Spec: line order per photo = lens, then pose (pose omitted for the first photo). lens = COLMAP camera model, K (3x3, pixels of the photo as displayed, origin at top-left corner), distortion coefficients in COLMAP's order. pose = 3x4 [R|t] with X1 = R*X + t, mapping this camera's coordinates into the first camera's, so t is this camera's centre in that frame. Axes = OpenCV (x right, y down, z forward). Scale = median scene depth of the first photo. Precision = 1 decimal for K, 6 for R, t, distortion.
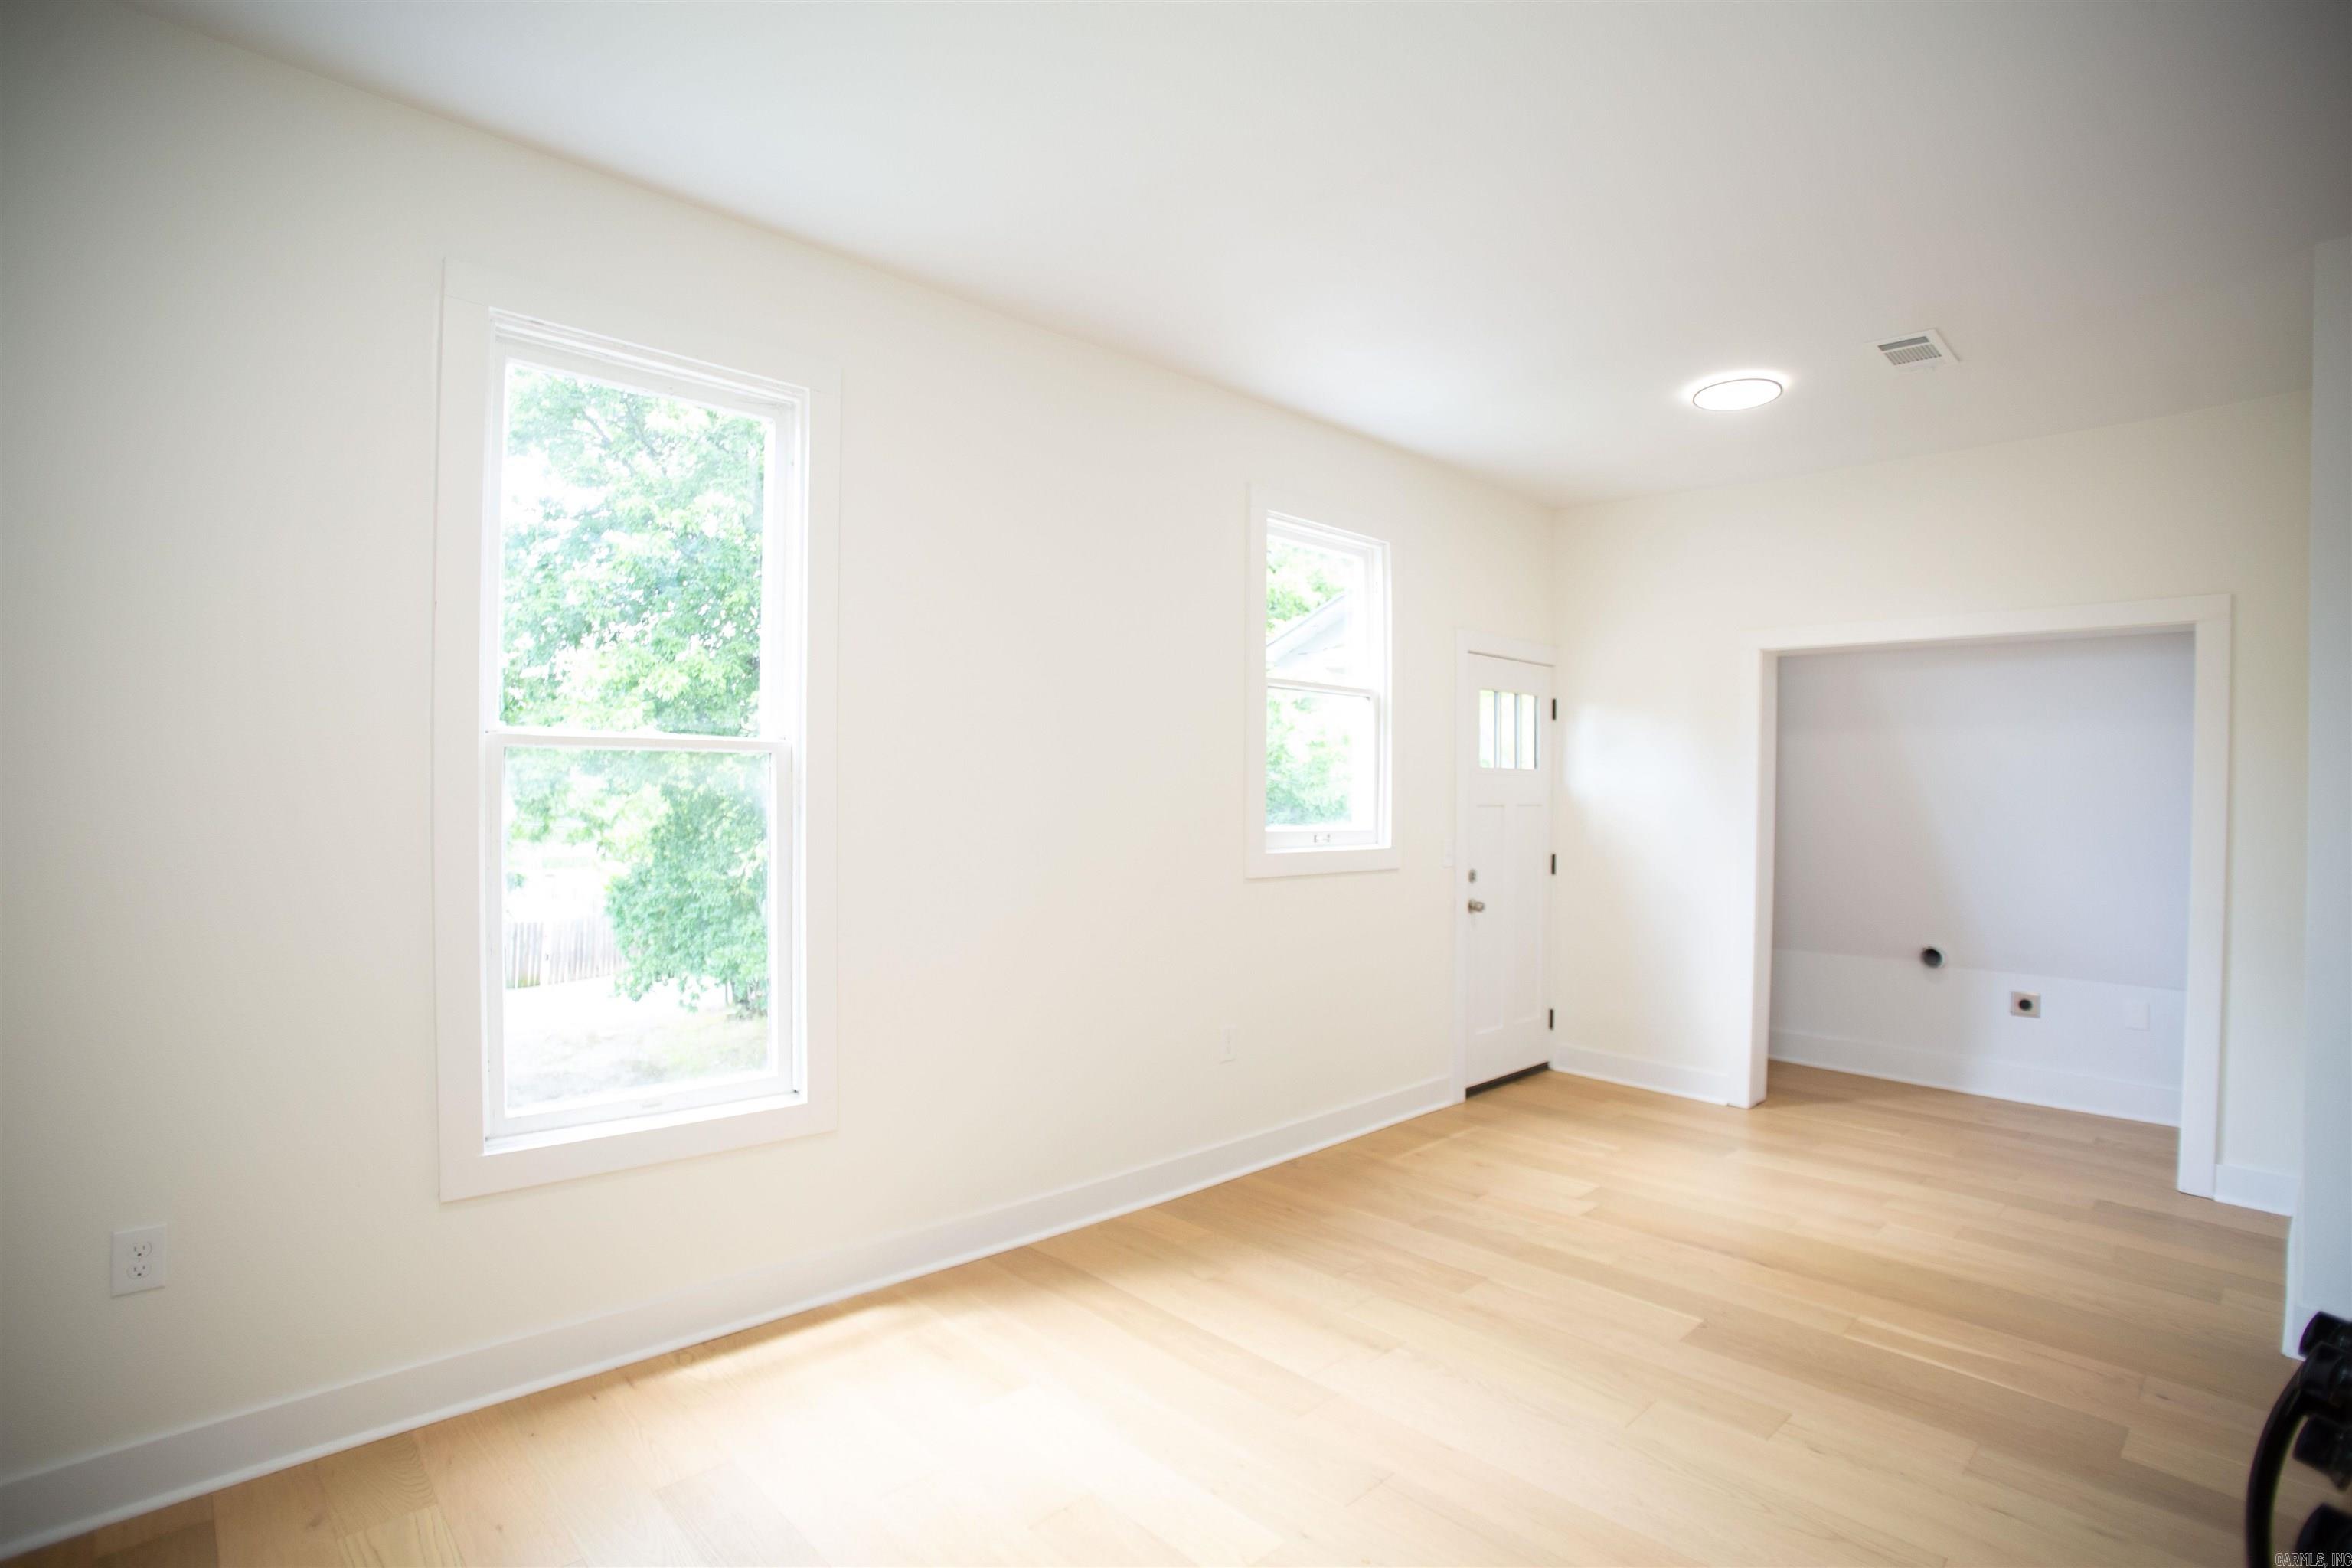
lens RADIAL K [[1172.7, 0, 1171.5], [0, 1172.7, 803.1], [0, 0, 1]] dist [-0.082908, 0.042453]
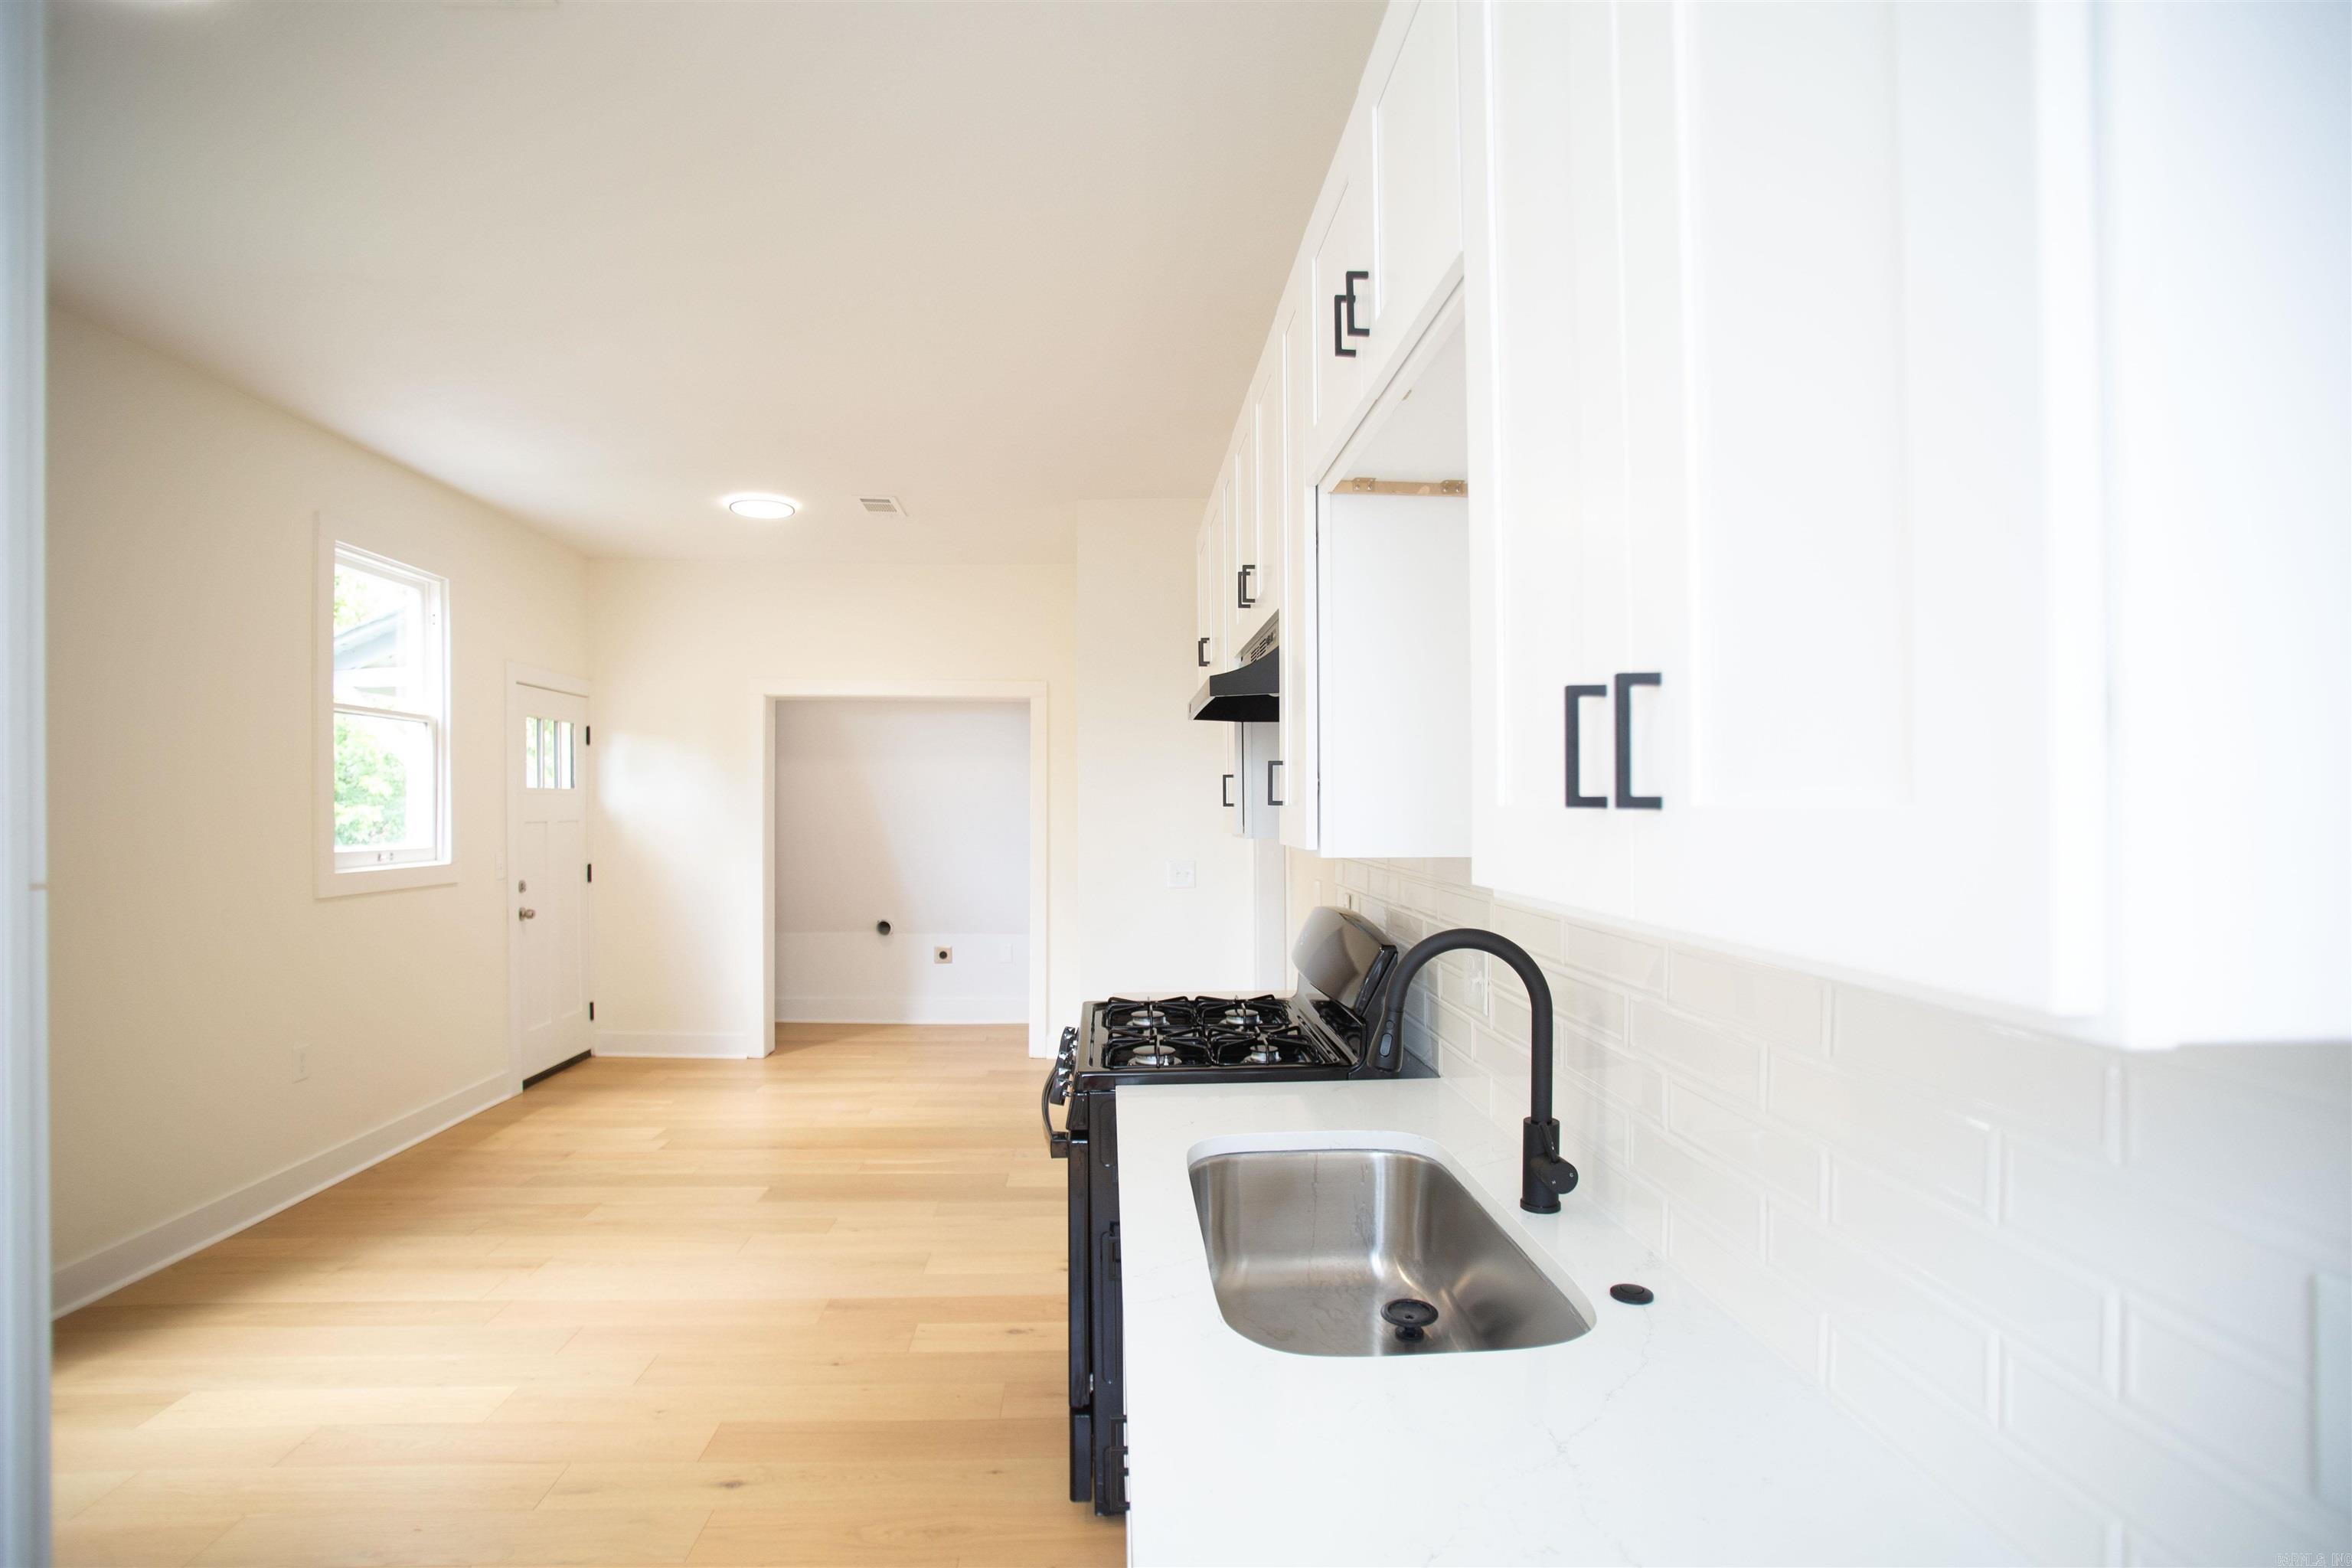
lens RADIAL K [[1140.5, 0, 1169.9], [0, 1140.5, 808.9], [0, 0, 1]] dist [-0.099647, 0.037328]
pose [[0.656520, -0.011532, 0.754220, -0.138577], [0.015485, 0.999878, 0.001809, -0.003604], [-0.754149, 0.010492, 0.656619, -0.159963]]
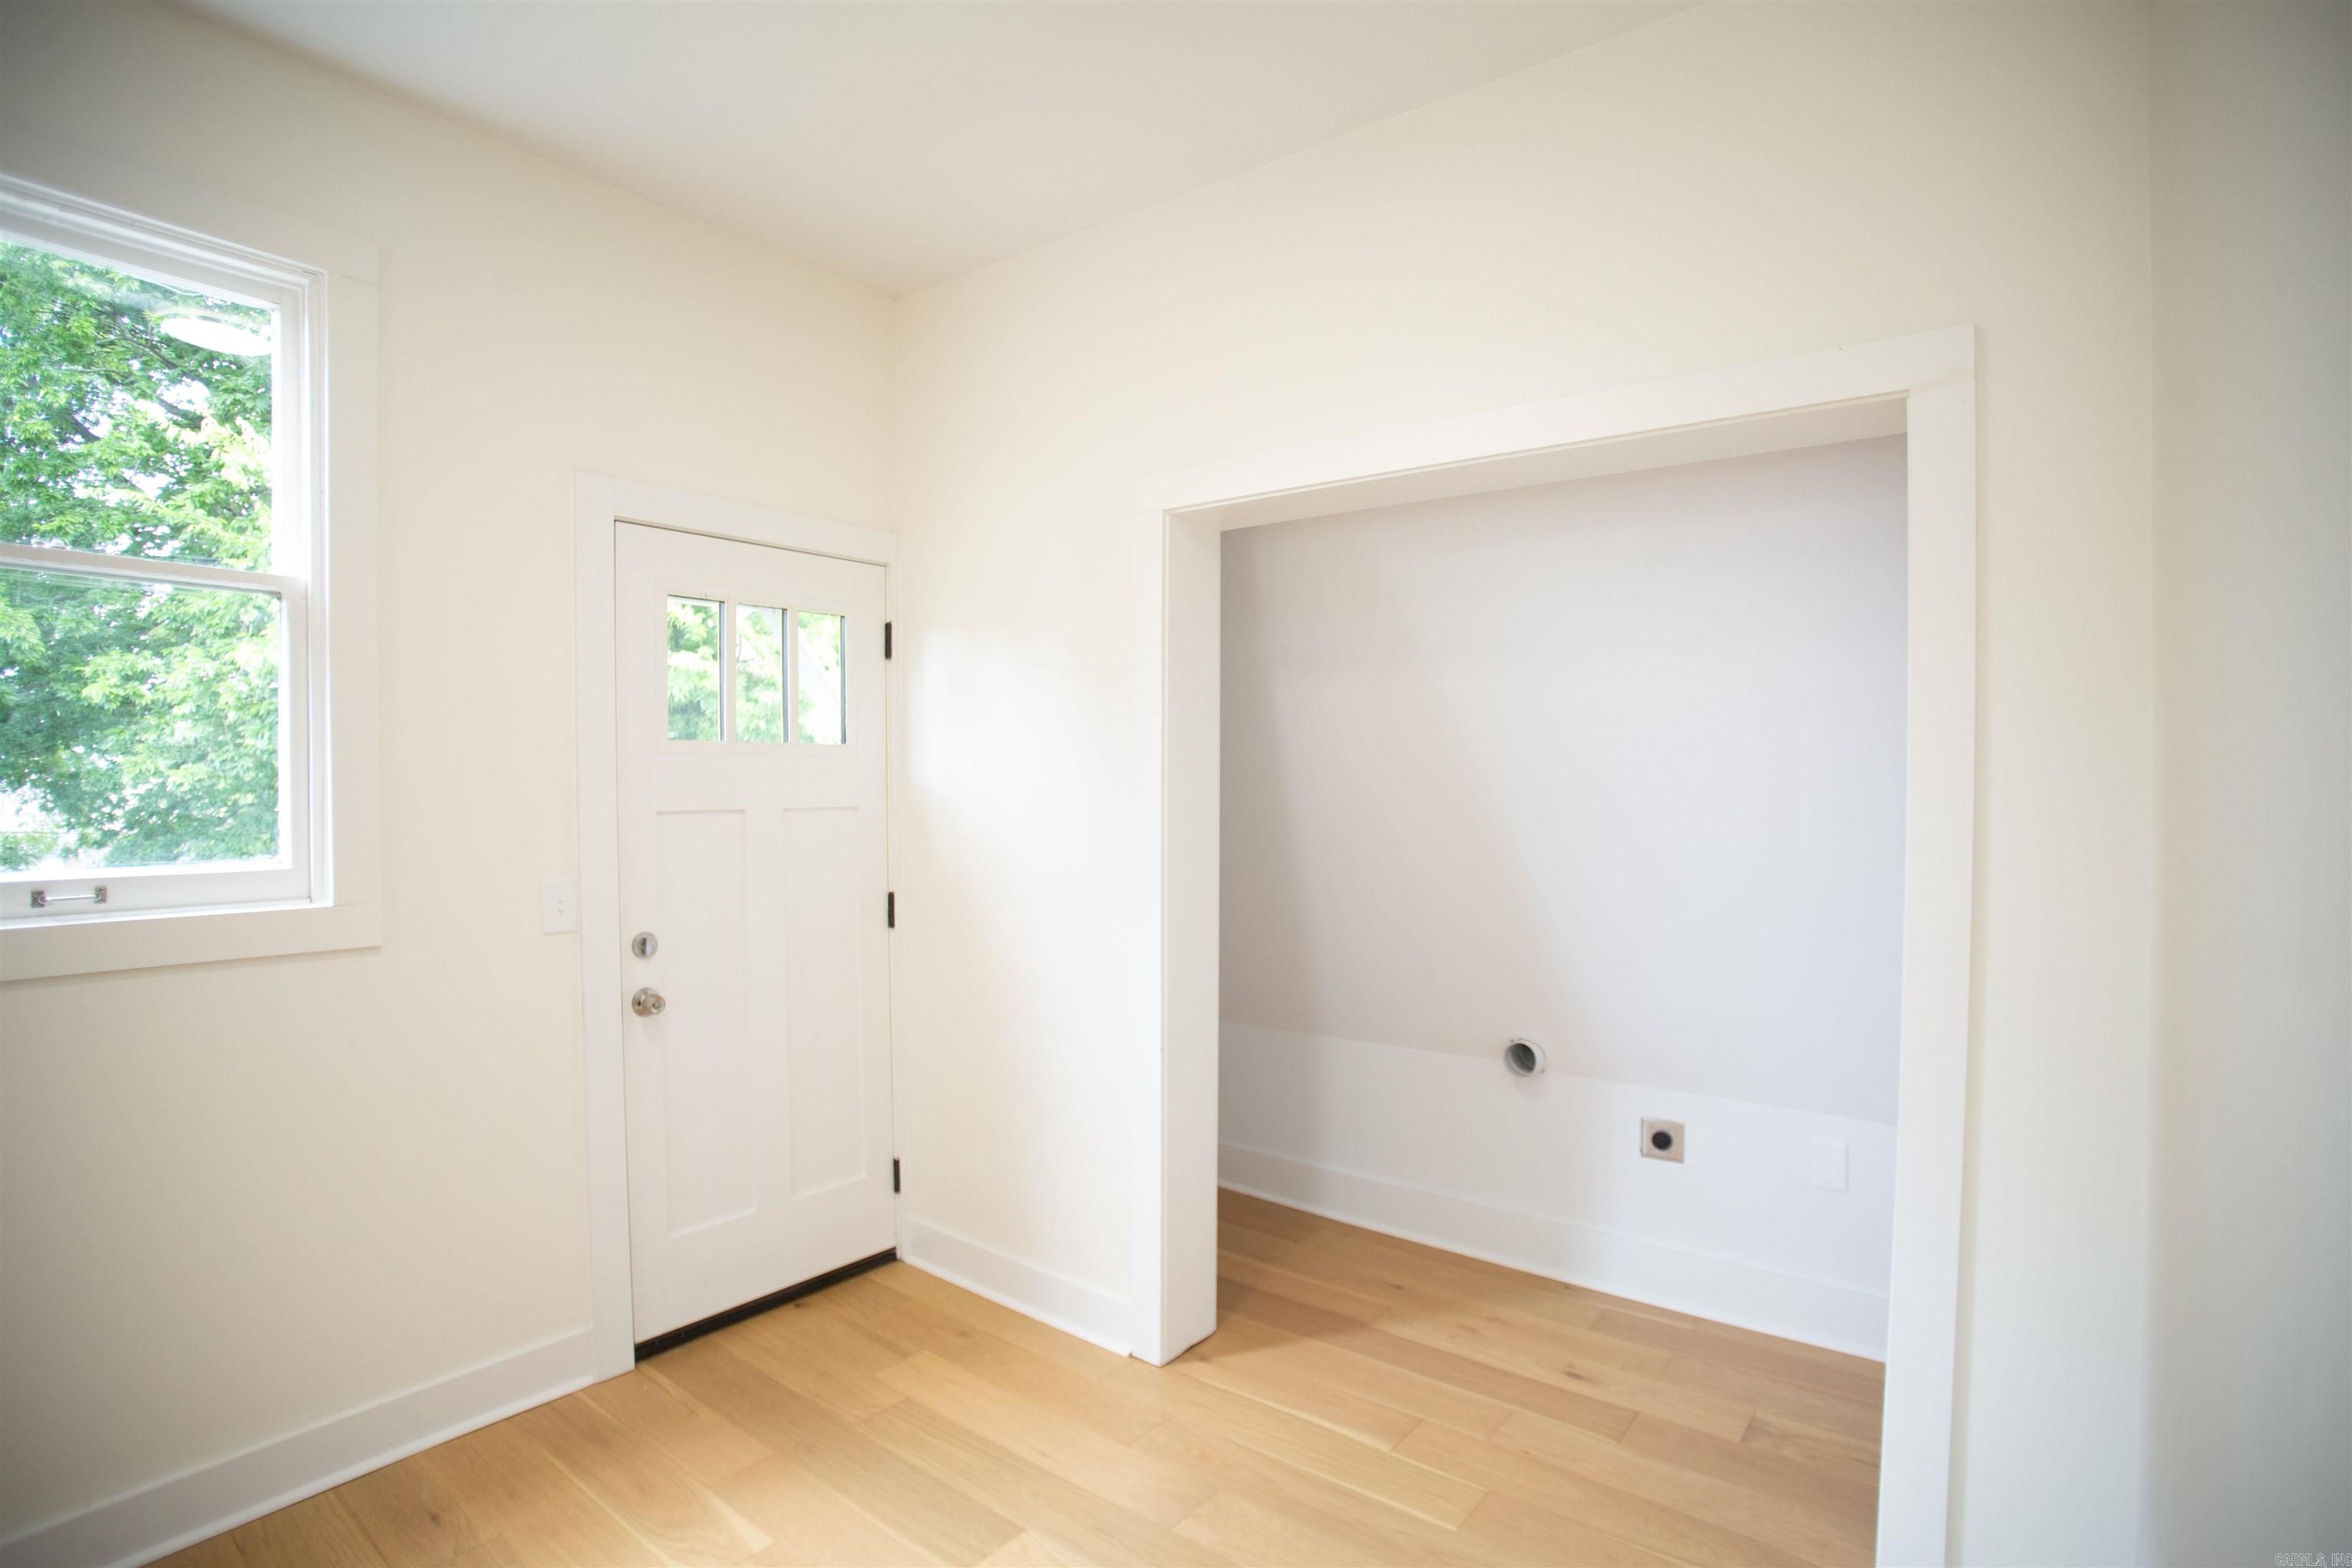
lens RADIAL K [[1140.5, 0, 1169.9], [0, 1140.5, 808.9], [0, 0, 1]] dist [-0.099647, 0.037328]
pose [[0.990646, -0.012148, 0.135912, 0.464868], [0.010756, 0.999882, 0.010976, -0.002774], [-0.136029, -0.009411, 0.990660, 0.508688]]
